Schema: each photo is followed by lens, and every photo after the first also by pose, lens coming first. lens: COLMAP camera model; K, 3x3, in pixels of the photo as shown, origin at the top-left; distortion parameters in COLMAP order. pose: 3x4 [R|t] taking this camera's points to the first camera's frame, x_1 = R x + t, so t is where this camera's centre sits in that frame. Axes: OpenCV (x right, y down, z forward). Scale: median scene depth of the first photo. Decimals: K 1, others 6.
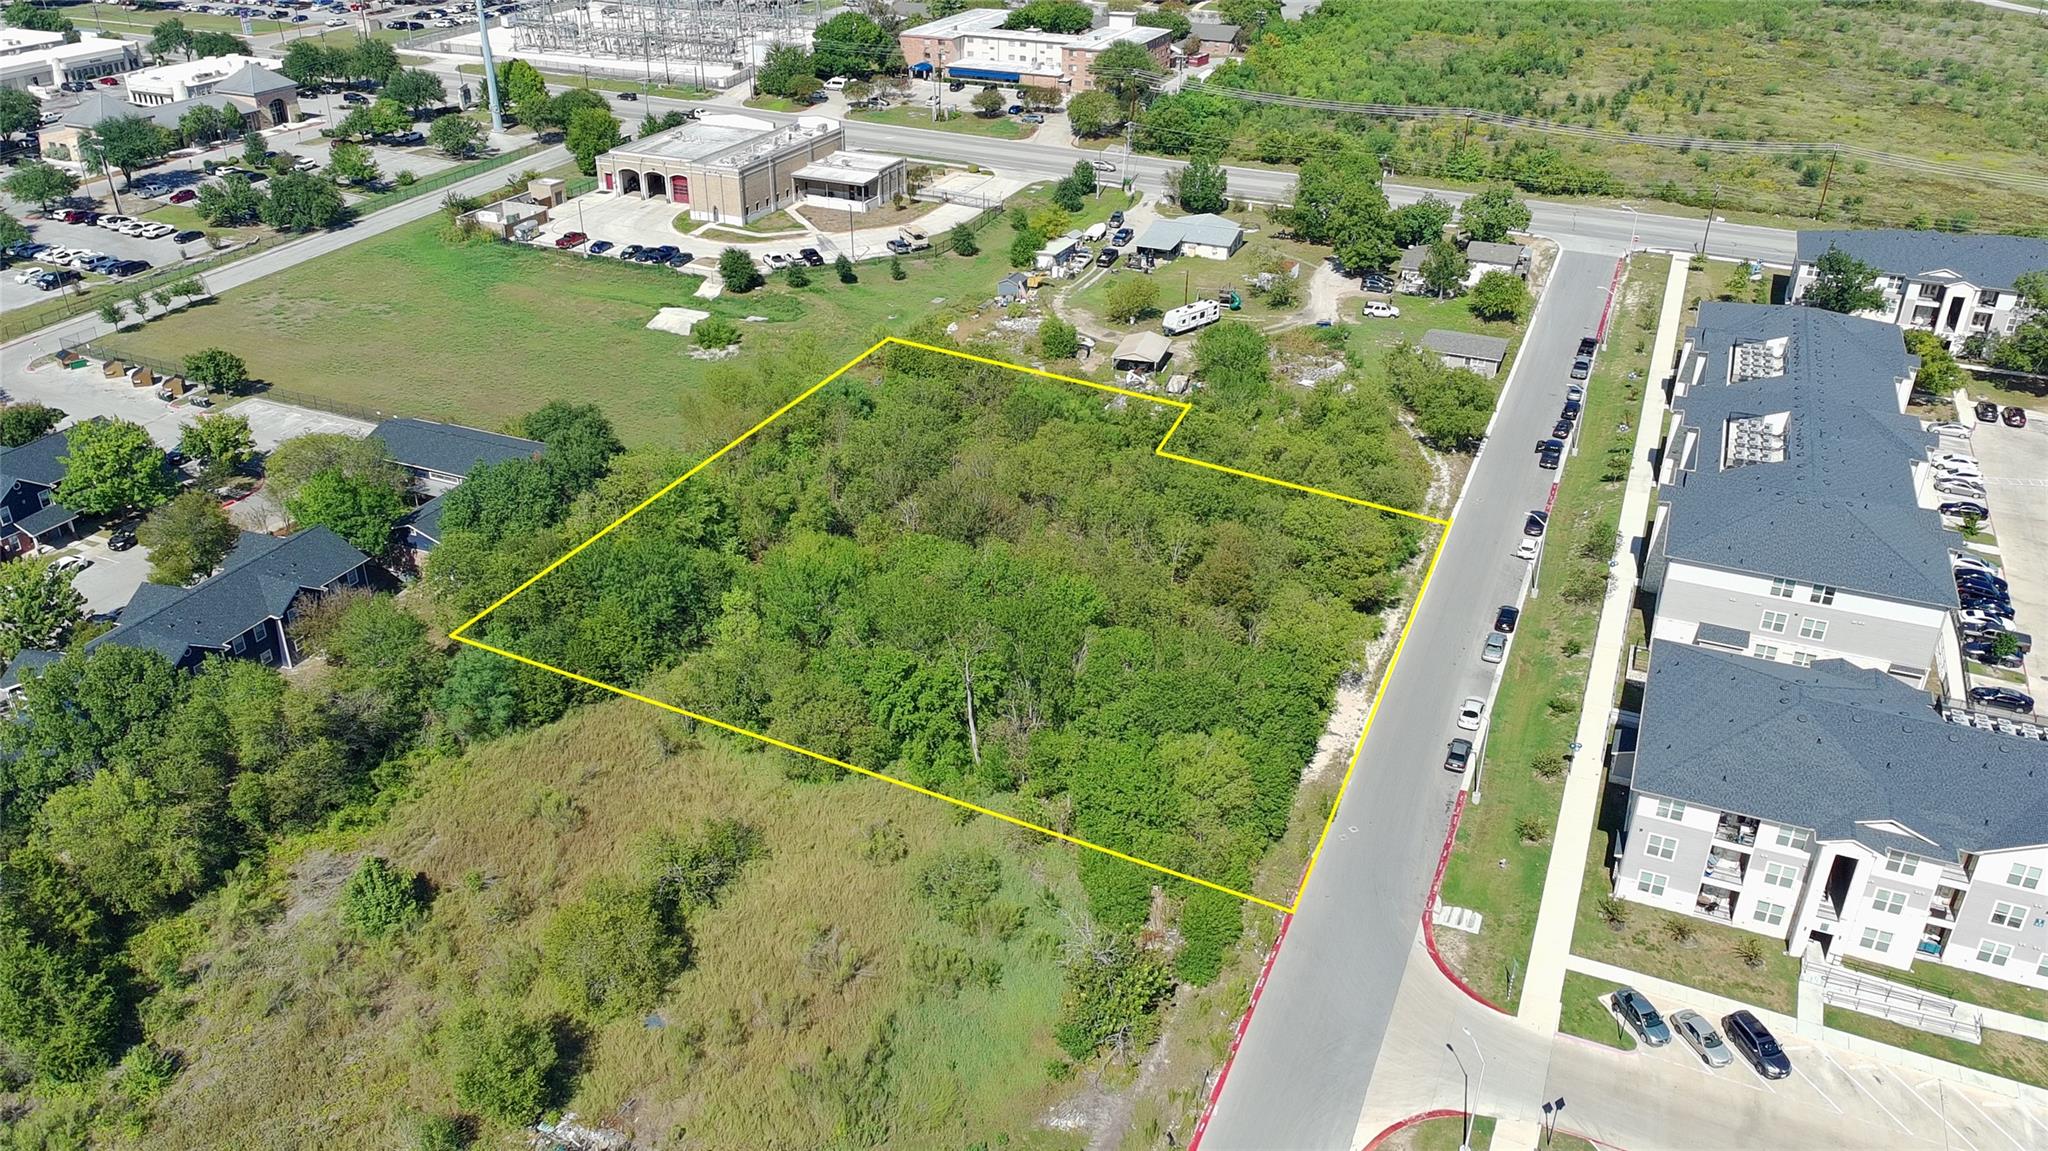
lens RADIAL K [[1556.7, 0, 1020.3], [0, 1556.7, 573.3], [0, 0, 1]] dist [-0.007526, 0.010407]
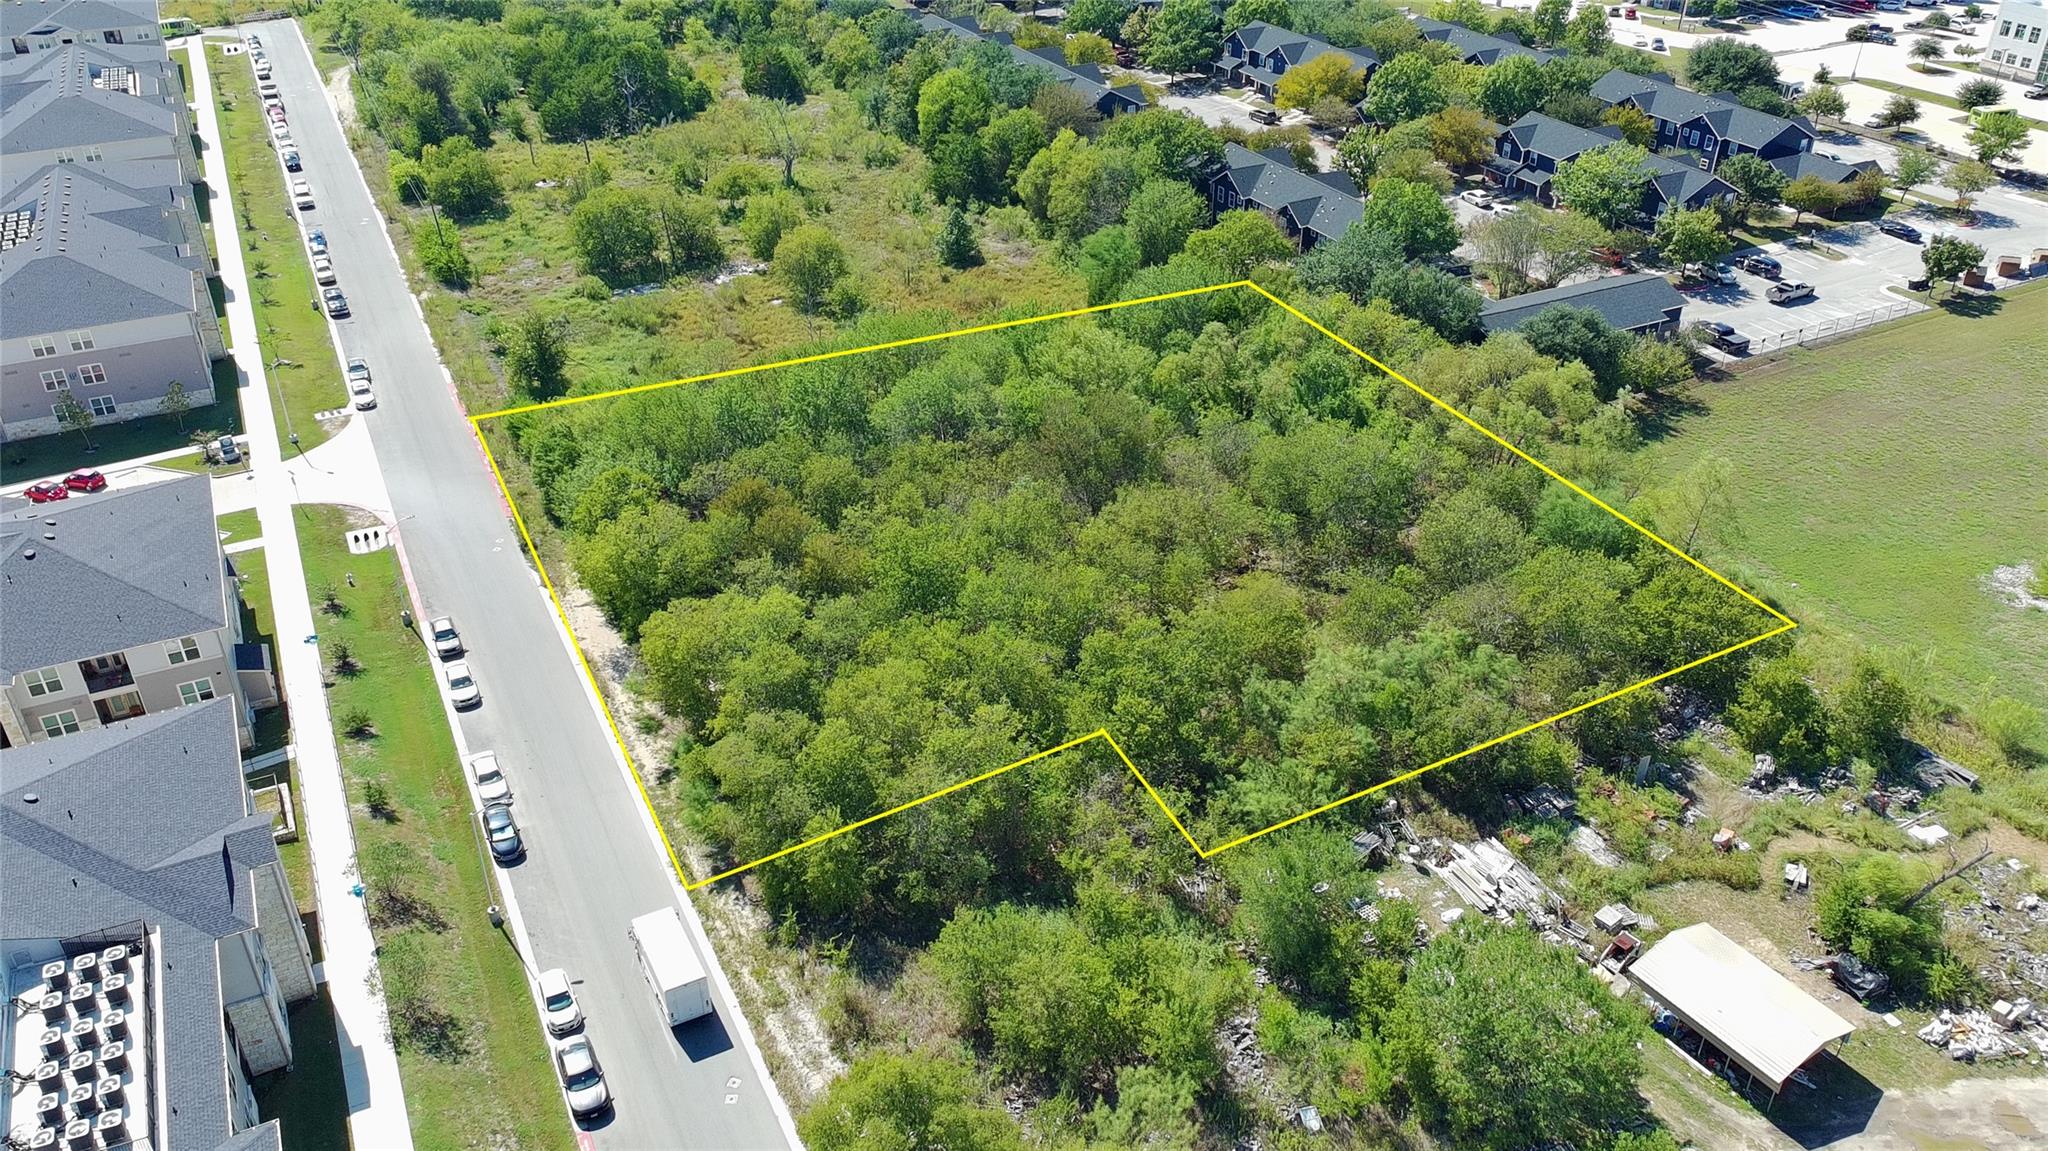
lens RADIAL K [[1556.7, 0, 1020.3], [0, 1556.7, 573.3], [0, 0, 1]] dist [-0.007526, 0.010407]
pose [[-0.645888, 0.394671, -0.653501, 0.406433], [-0.359169, 0.598262, 0.716296, -0.421594], [0.673666, 0.697365, -0.244657, 0.902938]]
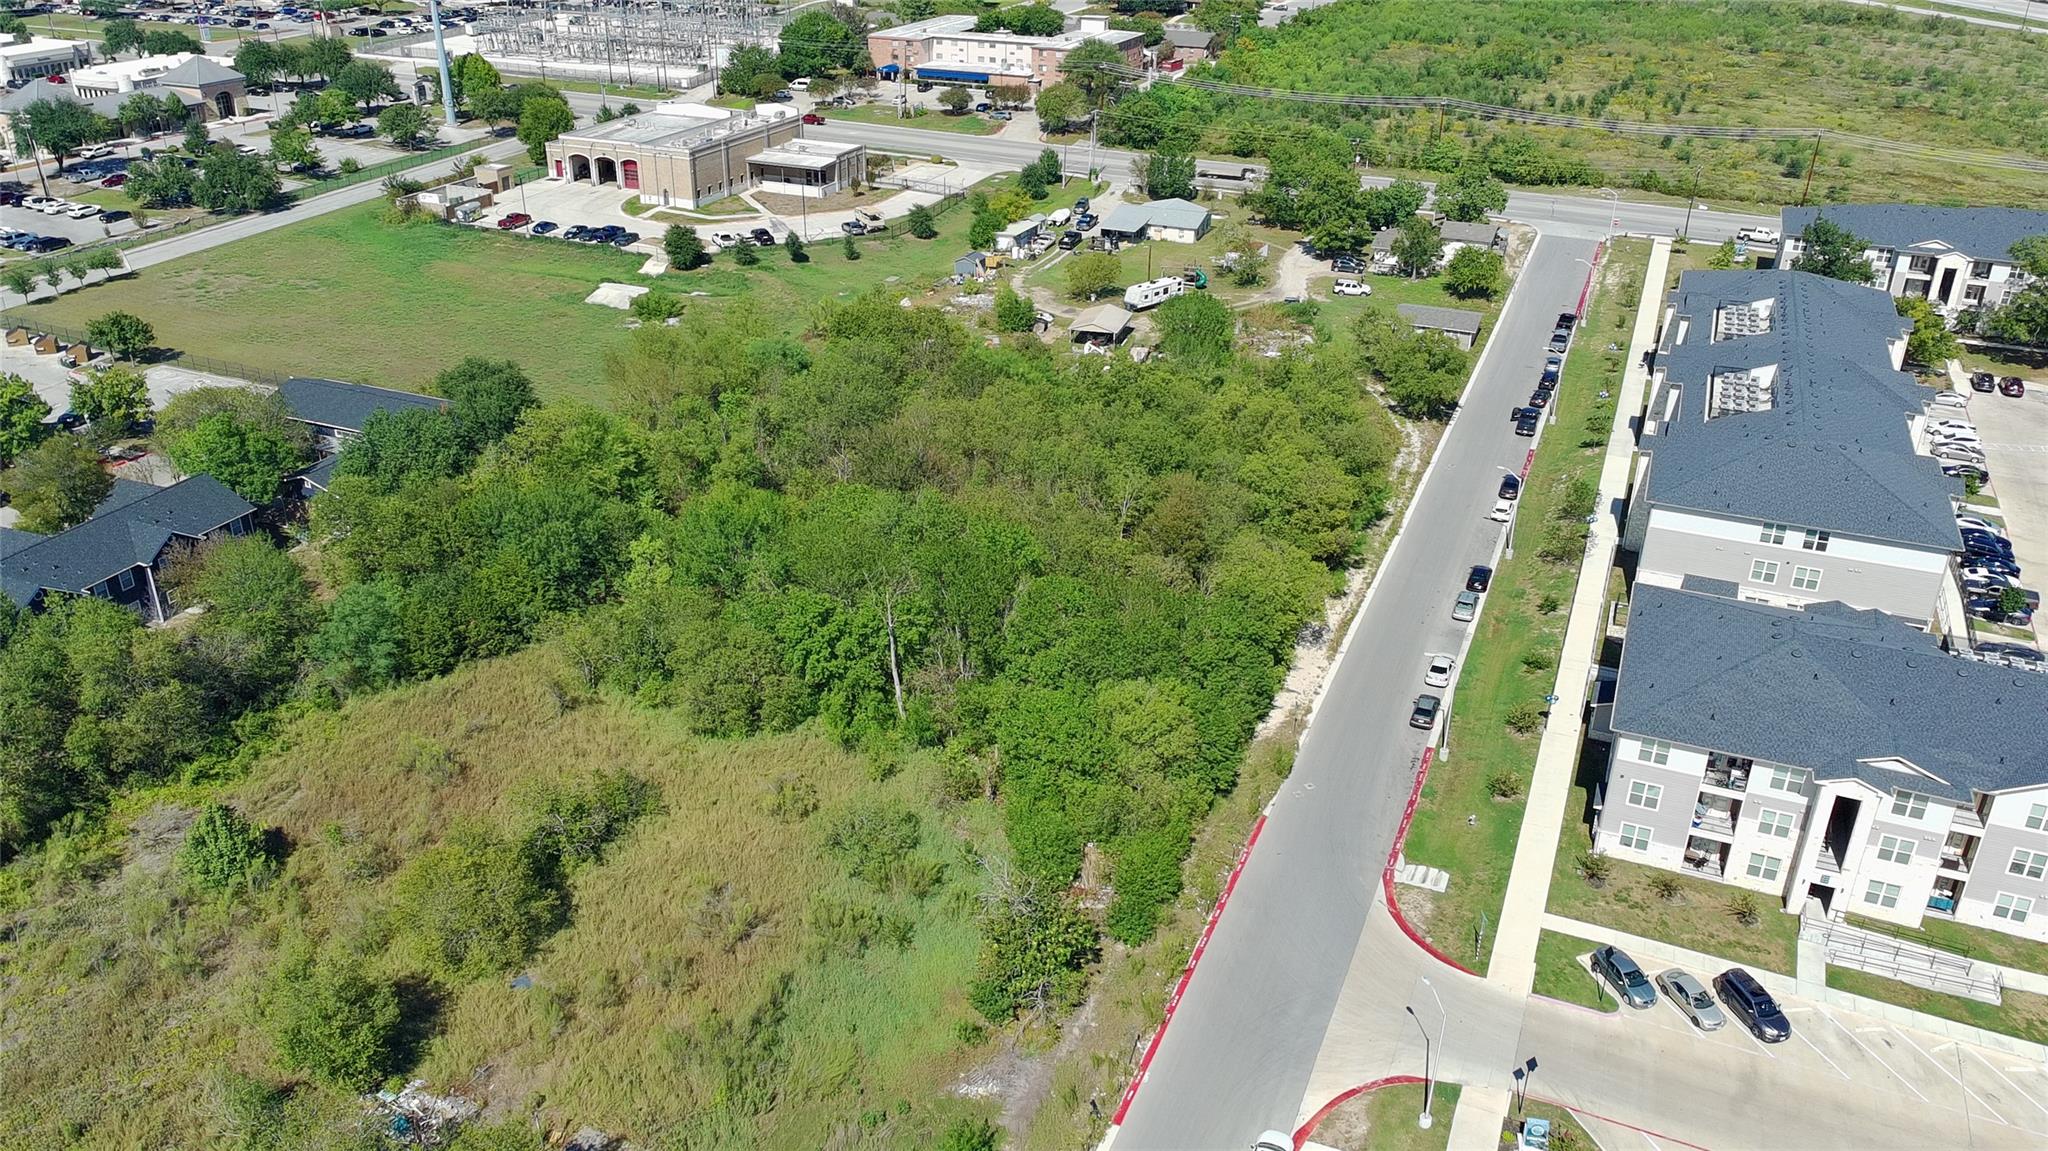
lens RADIAL K [[1555.8, 0, 1020.6], [0, 1555.8, 574.2], [0, 0, 1]] dist [-0.006572, 0.008791]
pose [[0.999983, -0.000295, 0.005768, 0.023265], [0.000473, 0.999521, -0.030956, 0.040925], [-0.005756, 0.030958, 0.999504, 0.049441]]
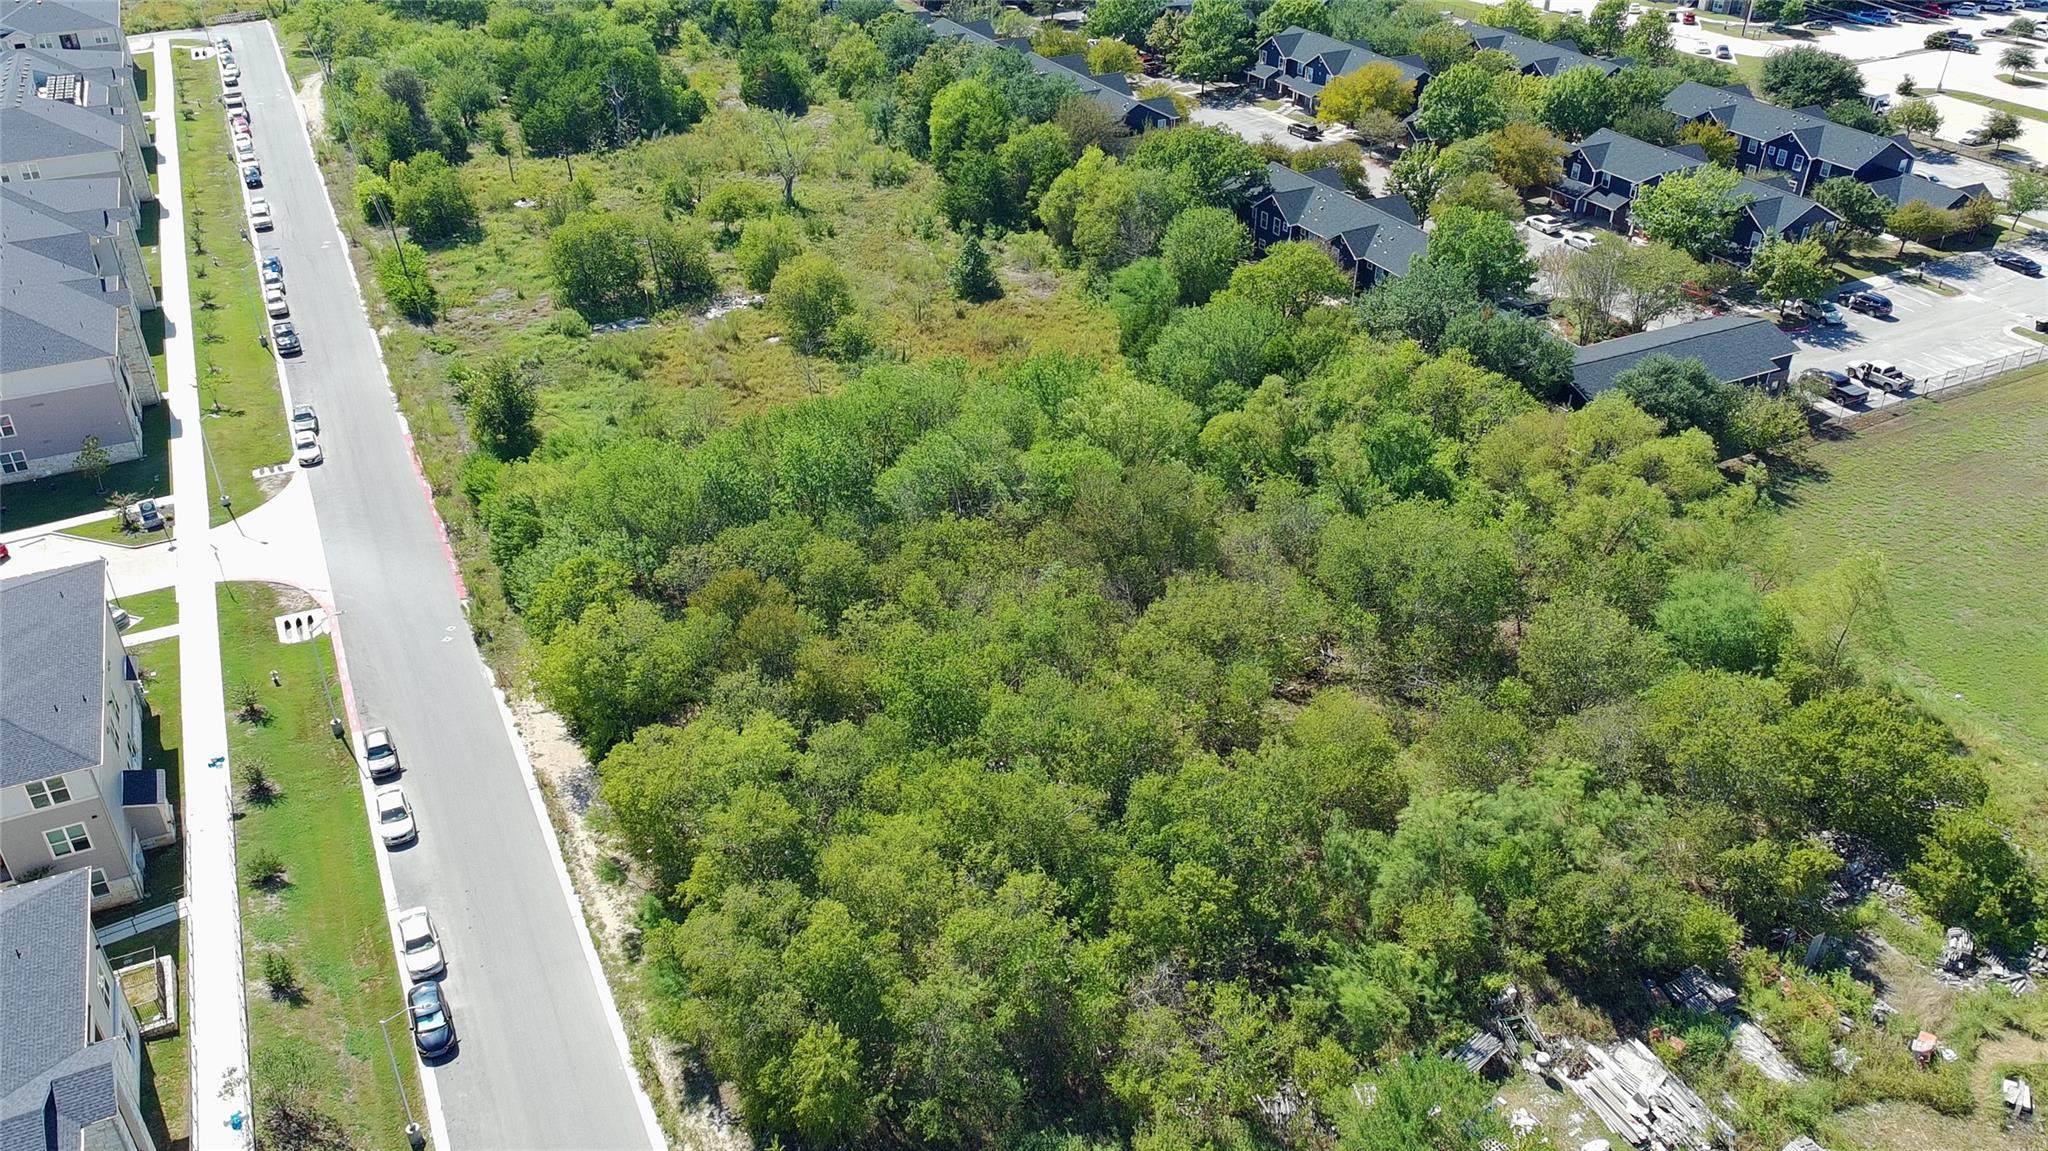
lens RADIAL K [[1555.8, 0, 1020.6], [0, 1555.8, 574.2], [0, 0, 1]] dist [-0.006572, 0.008791]
pose [[-0.649473, 0.393429, -0.650691, 0.343940], [-0.358608, 0.596113, 0.718366, -0.379429], [0.670511, 0.699902, -0.246072, 0.853384]]
